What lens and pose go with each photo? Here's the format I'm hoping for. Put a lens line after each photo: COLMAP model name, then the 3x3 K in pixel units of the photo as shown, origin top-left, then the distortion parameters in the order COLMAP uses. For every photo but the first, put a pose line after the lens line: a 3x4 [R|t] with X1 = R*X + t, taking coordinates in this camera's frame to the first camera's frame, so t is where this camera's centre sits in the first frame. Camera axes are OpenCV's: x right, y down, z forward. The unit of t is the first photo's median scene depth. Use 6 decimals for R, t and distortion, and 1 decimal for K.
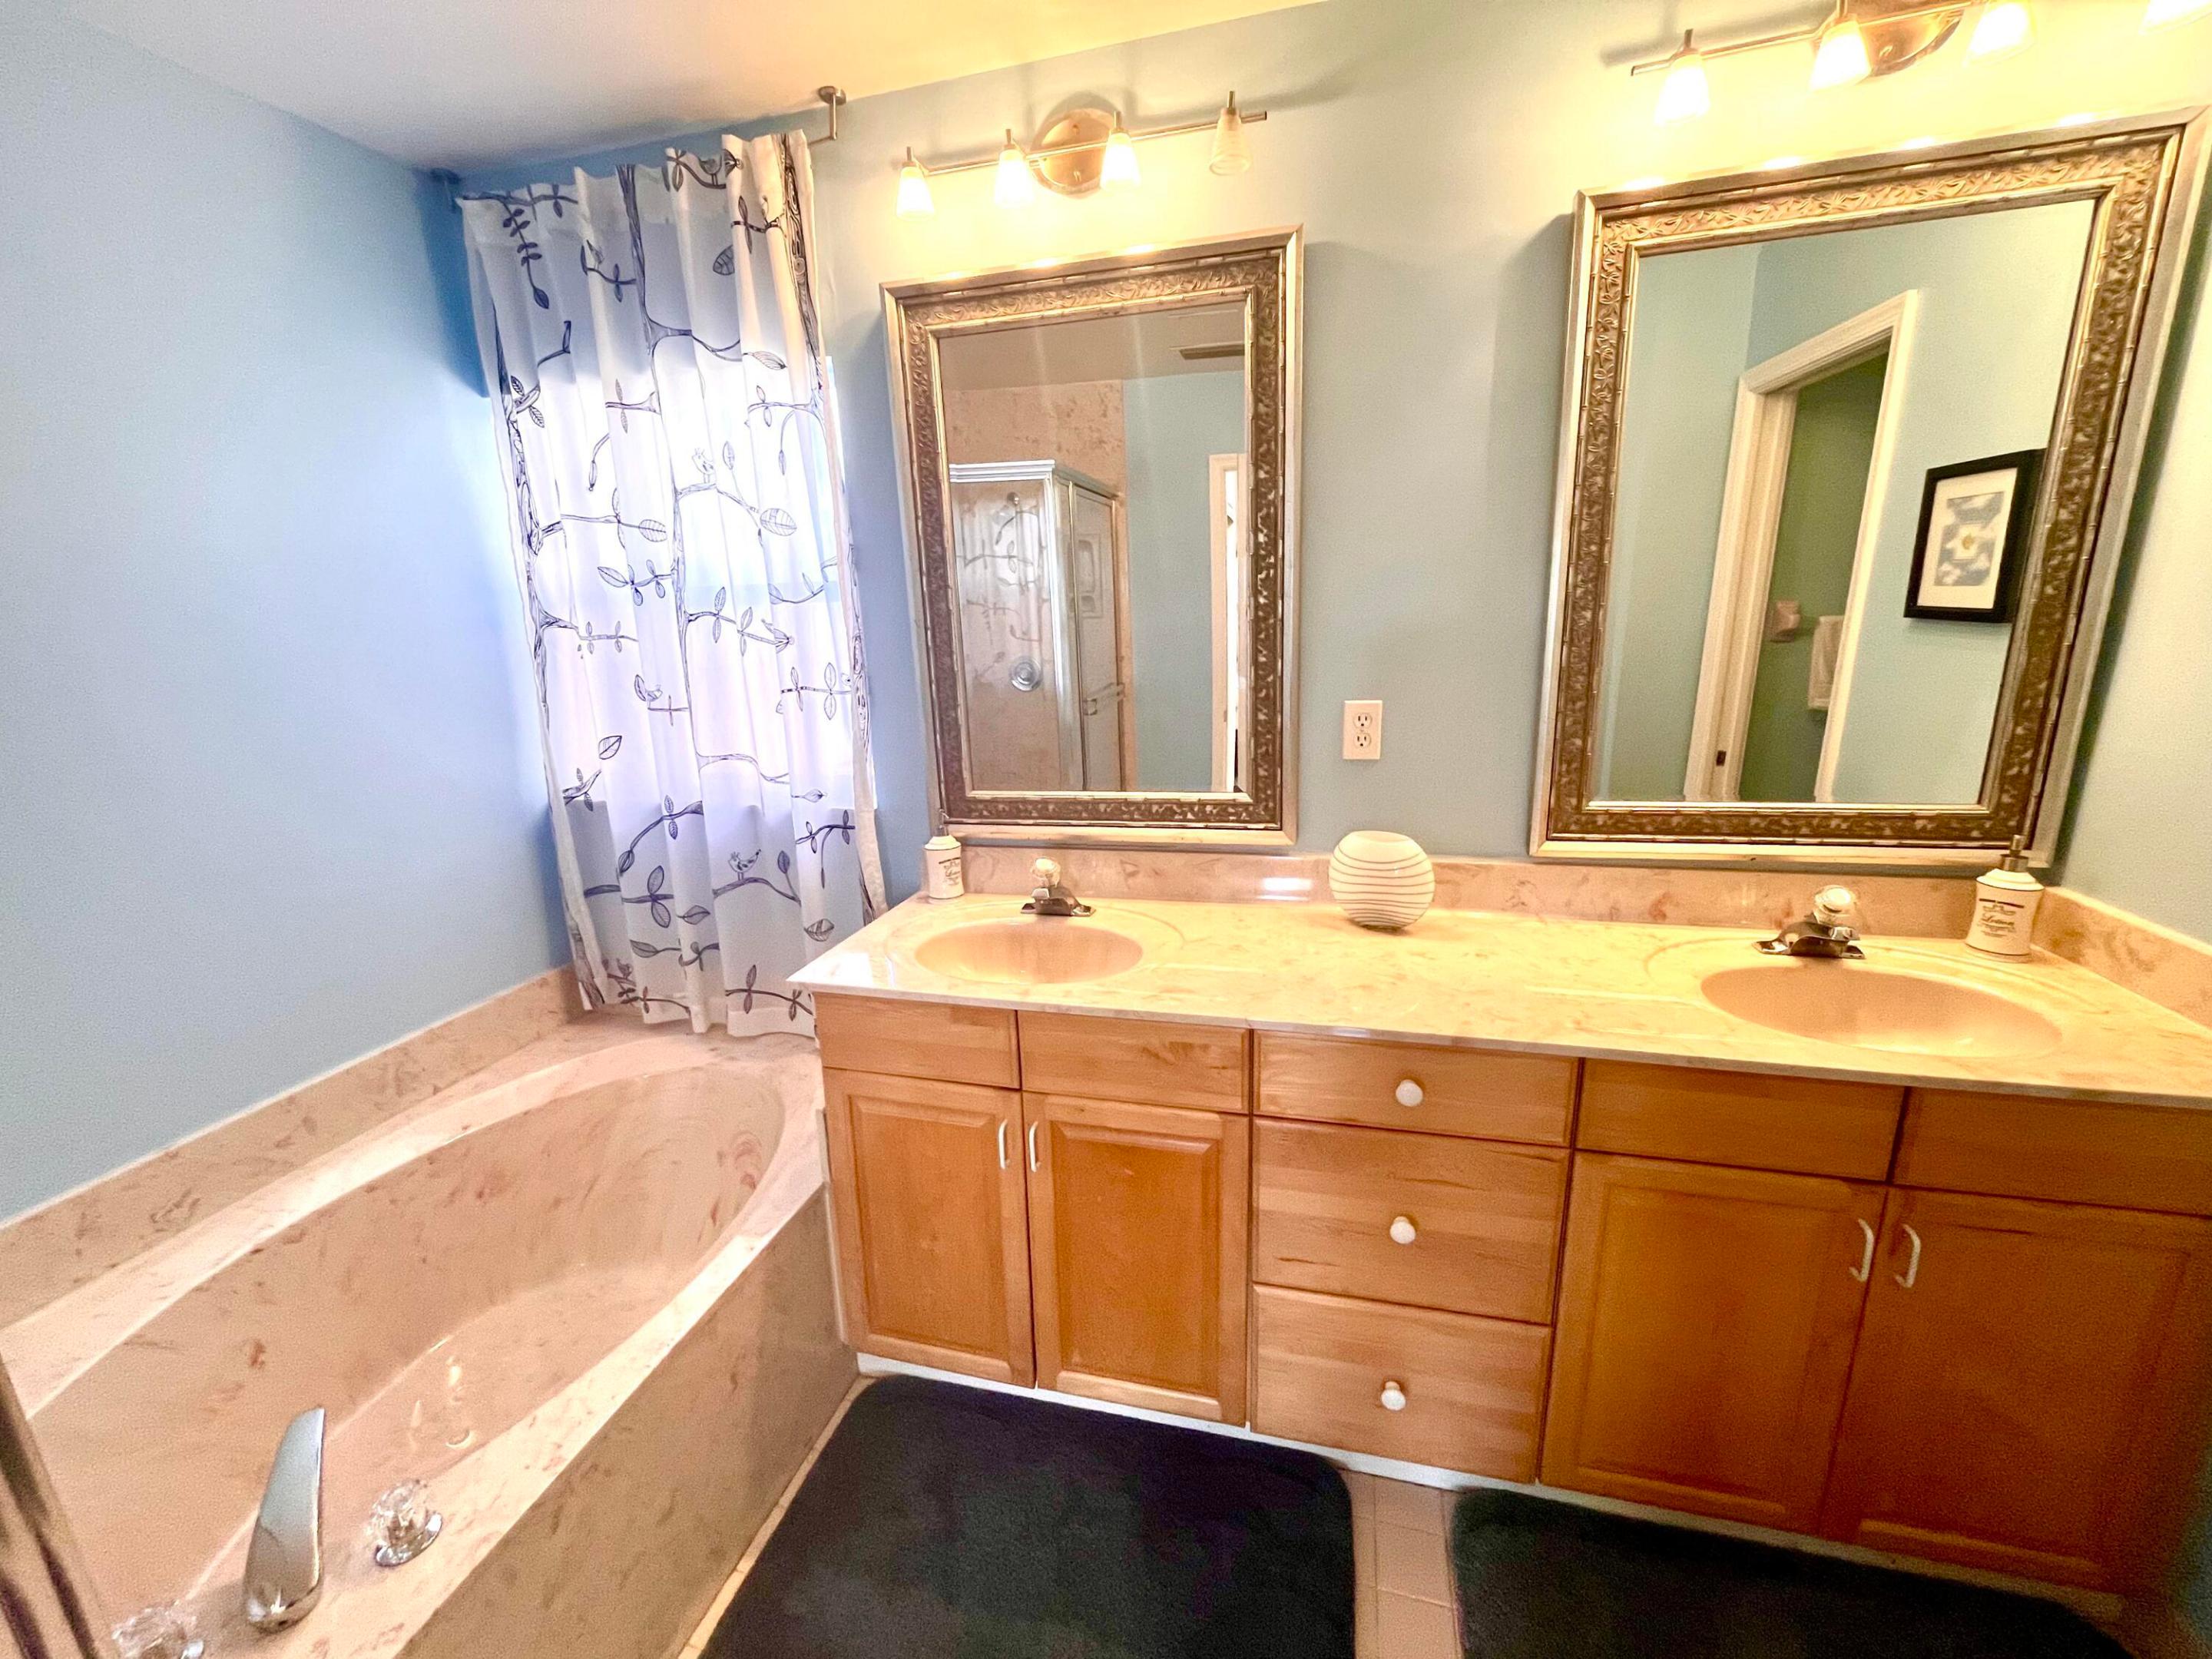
lens RADIAL K [[898.9, 0, 1097.7], [0, 898.9, 826.1], [0, 0, 1]] dist [-0.003638, 0.000394]
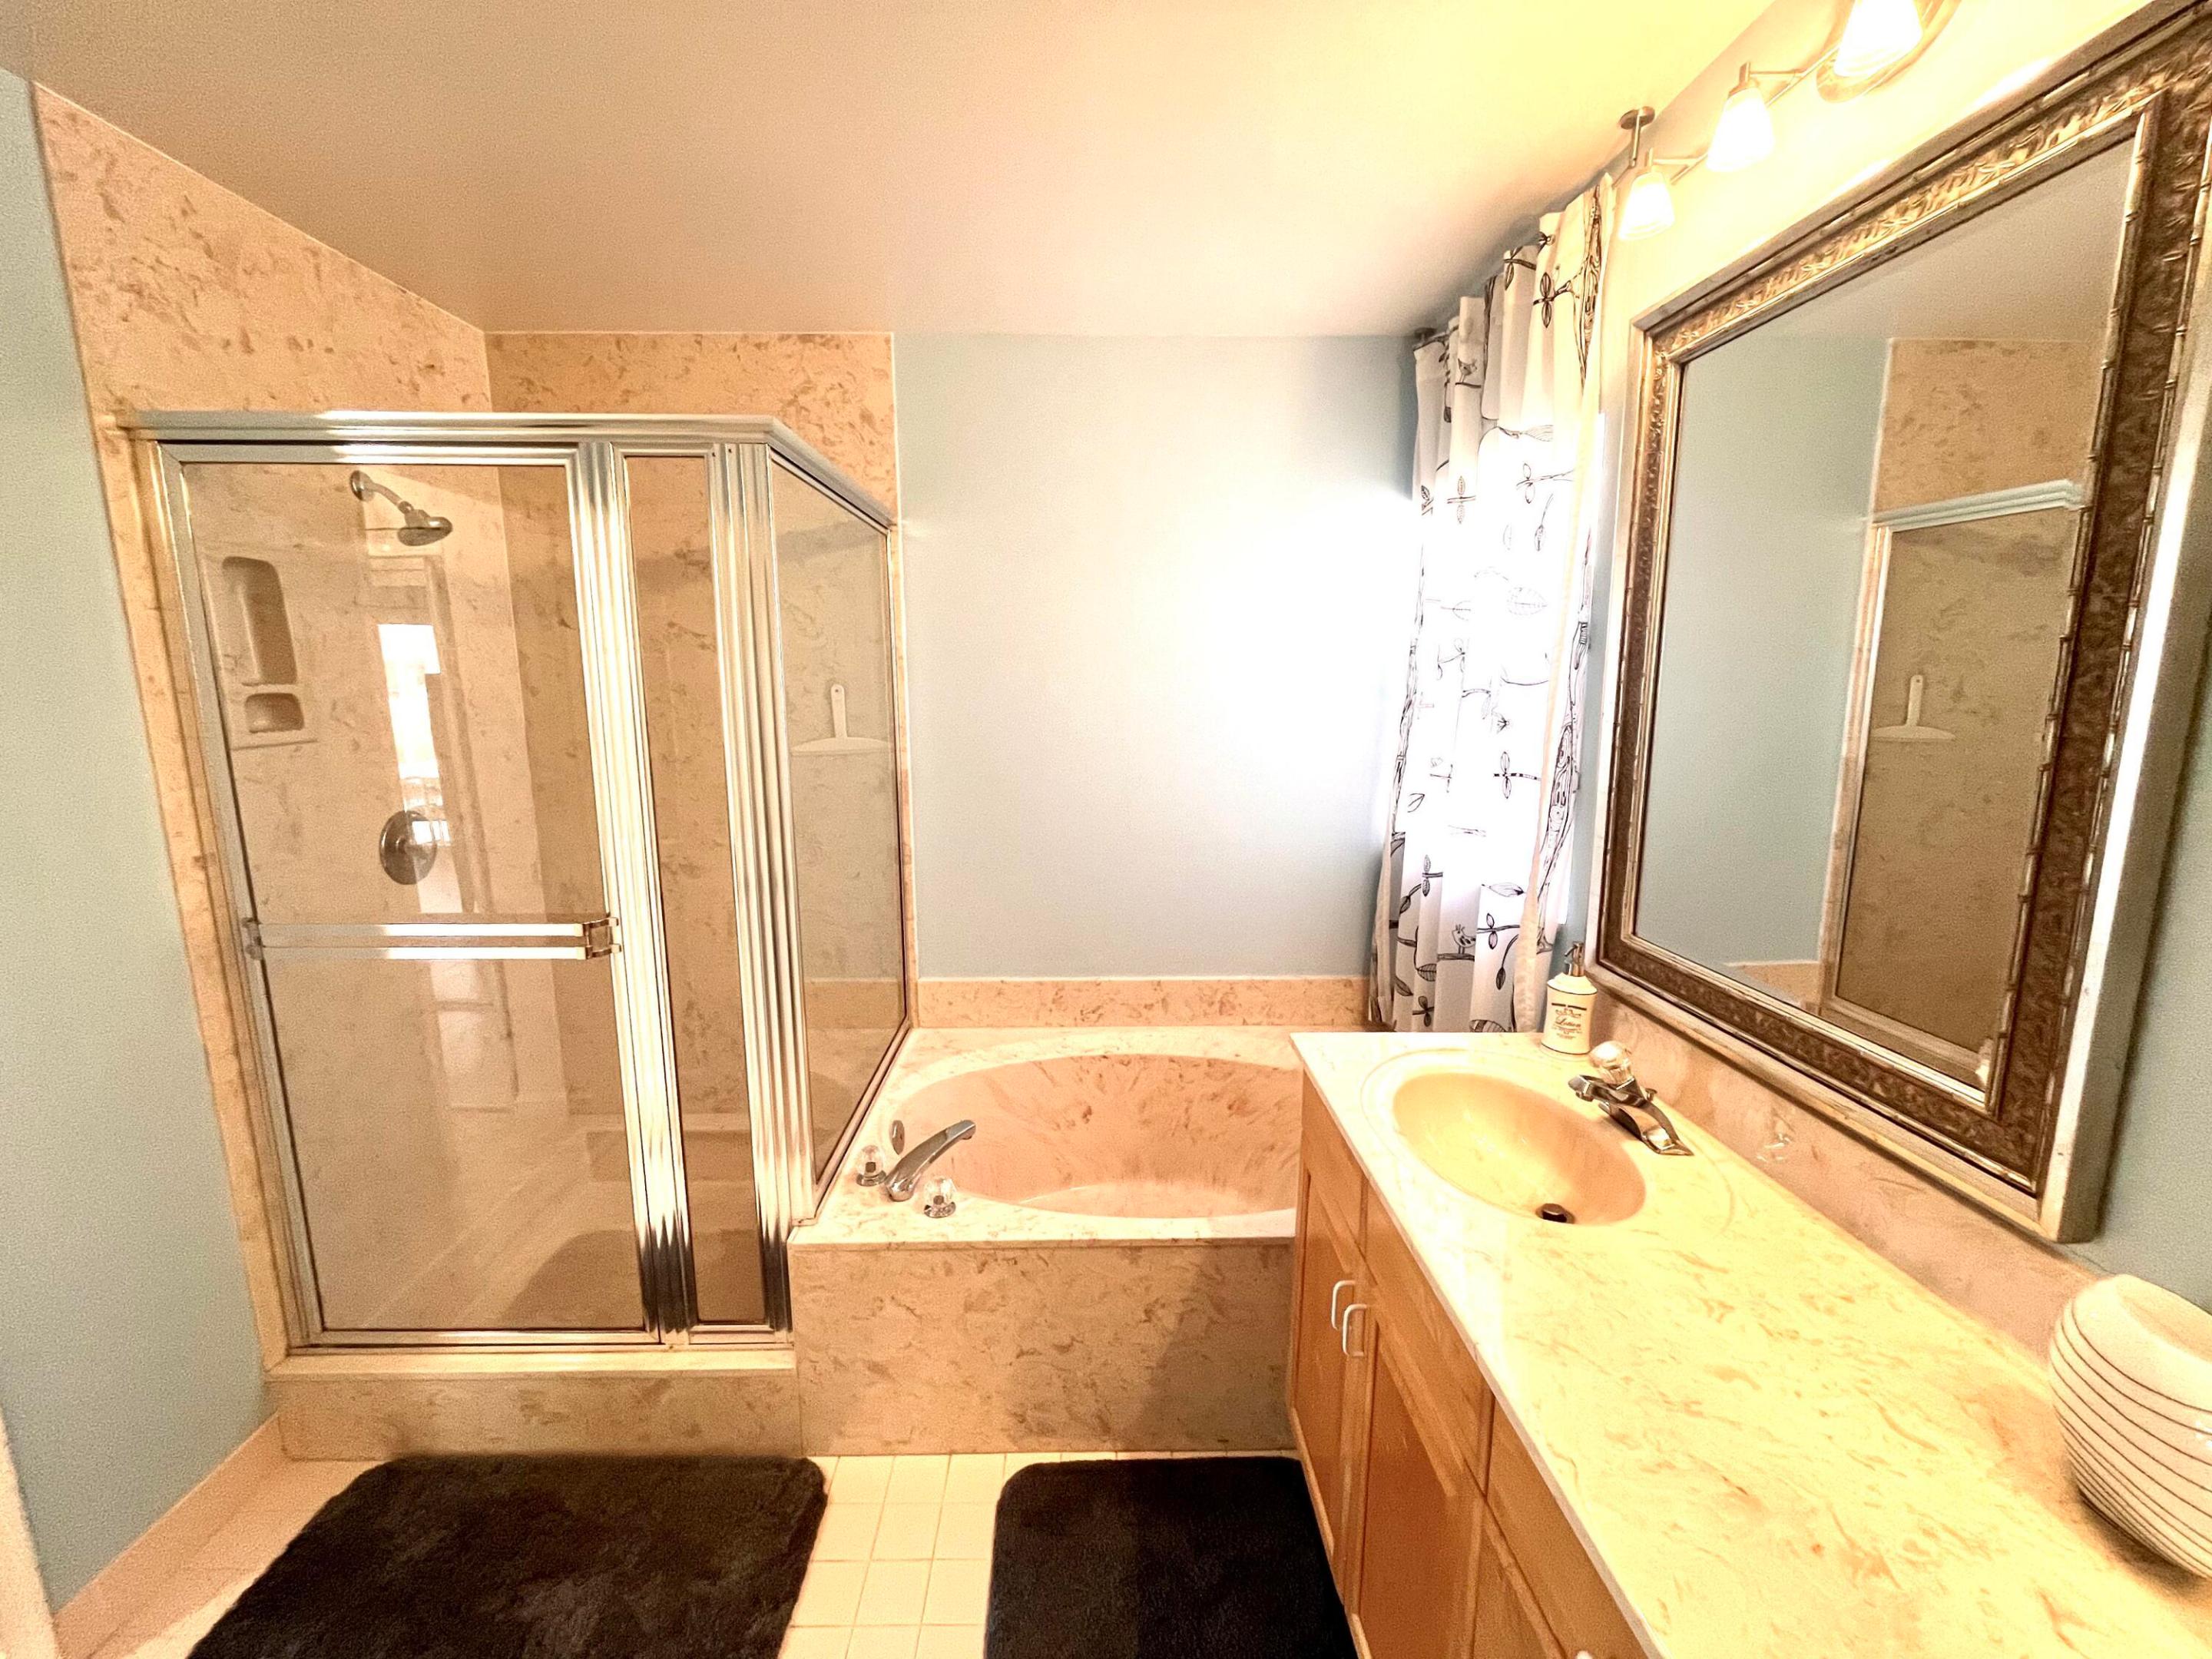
lens RADIAL K [[898.9, 0, 1097.6], [0, 898.9, 829.1], [0, 0, 1]] dist [-0.003638, 0.000394]
pose [[0.276408, 0.195593, -0.940926, 0.510419], [-0.234346, 0.963234, 0.131388, -0.139296], [0.932031, 0.184185, 0.312081, 0.363973]]
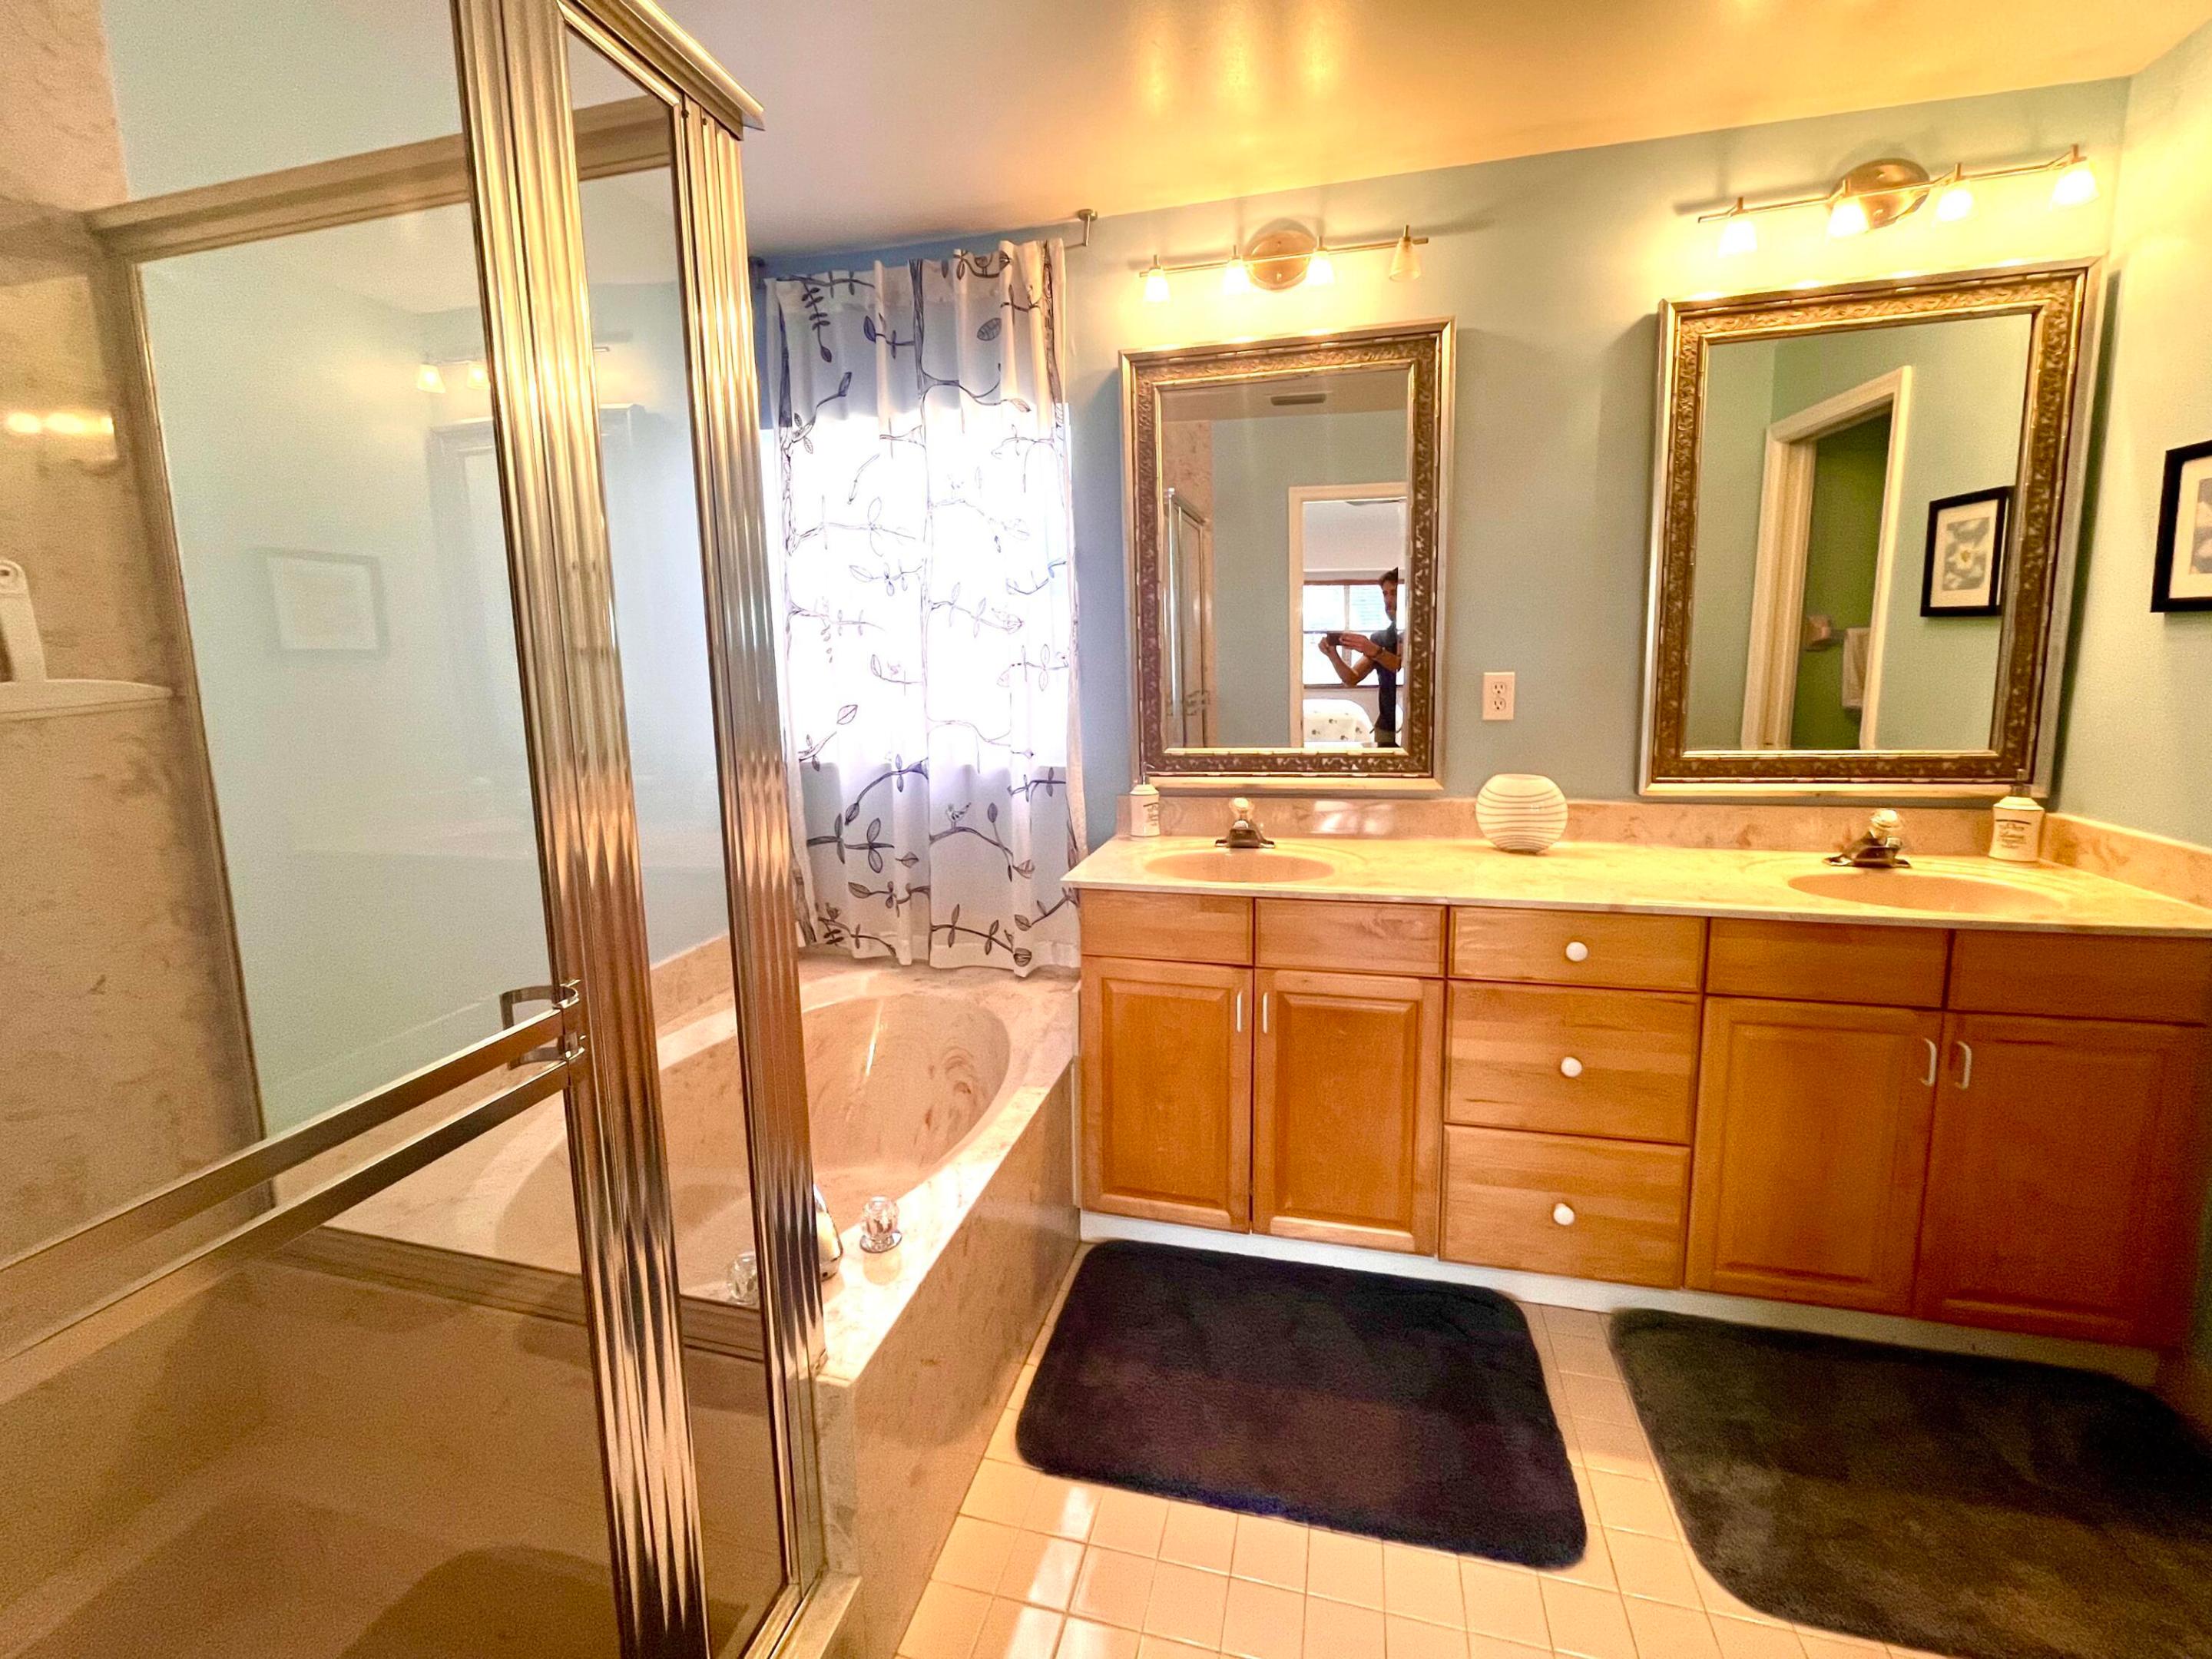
lens RADIAL K [[952.5, 0, 1096.8], [0, 952.5, 778.4], [0, 0, 1]] dist [-0.002636, -0.000441]
pose [[0.999862, 0.011532, 0.011930, -0.286842], [-0.010239, 0.994605, -0.103224, 0.153544], [-0.013056, 0.103088, 0.994587, -0.305653]]
